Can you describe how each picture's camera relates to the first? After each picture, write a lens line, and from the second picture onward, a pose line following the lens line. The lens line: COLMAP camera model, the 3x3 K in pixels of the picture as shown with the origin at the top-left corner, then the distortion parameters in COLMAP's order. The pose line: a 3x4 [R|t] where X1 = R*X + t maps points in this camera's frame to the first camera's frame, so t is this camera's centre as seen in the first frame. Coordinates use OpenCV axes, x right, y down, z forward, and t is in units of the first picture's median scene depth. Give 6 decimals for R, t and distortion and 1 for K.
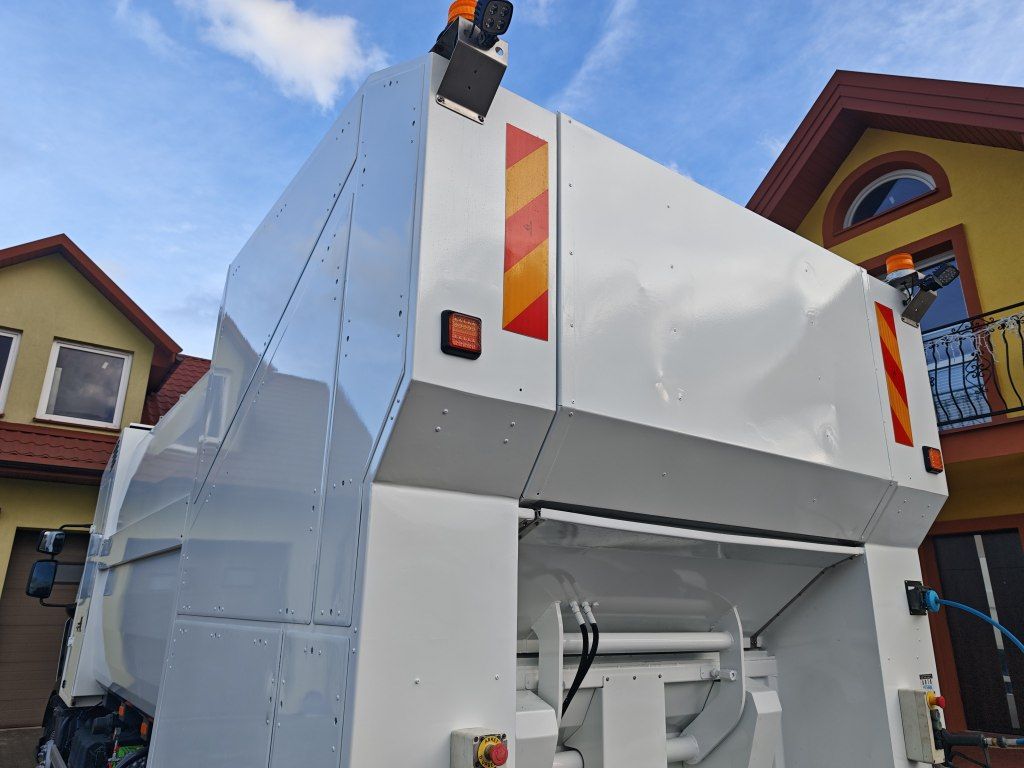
lens RADIAL K [[708.1, 0, 512.0], [0, 708.1, 384.0], [0, 0, 1]] dist [0.001153, -0.001393]
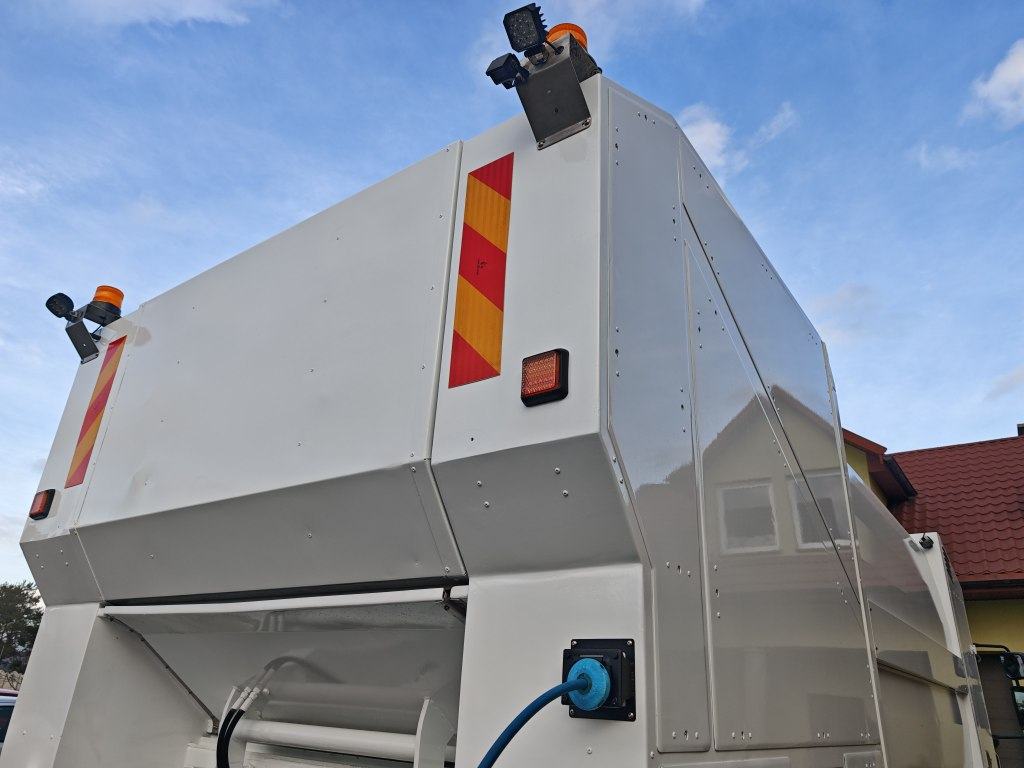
lens RADIAL K [[708.1, 0, 512.0], [0, 708.1, 384.0], [0, 0, 1]] dist [0.001153, -0.001393]
pose [[0.305761, -0.395533, -0.866062, 1.020170], [0.245678, 0.911598, -0.329594, 0.270202], [0.919866, -0.111995, 0.375905, 0.806421]]
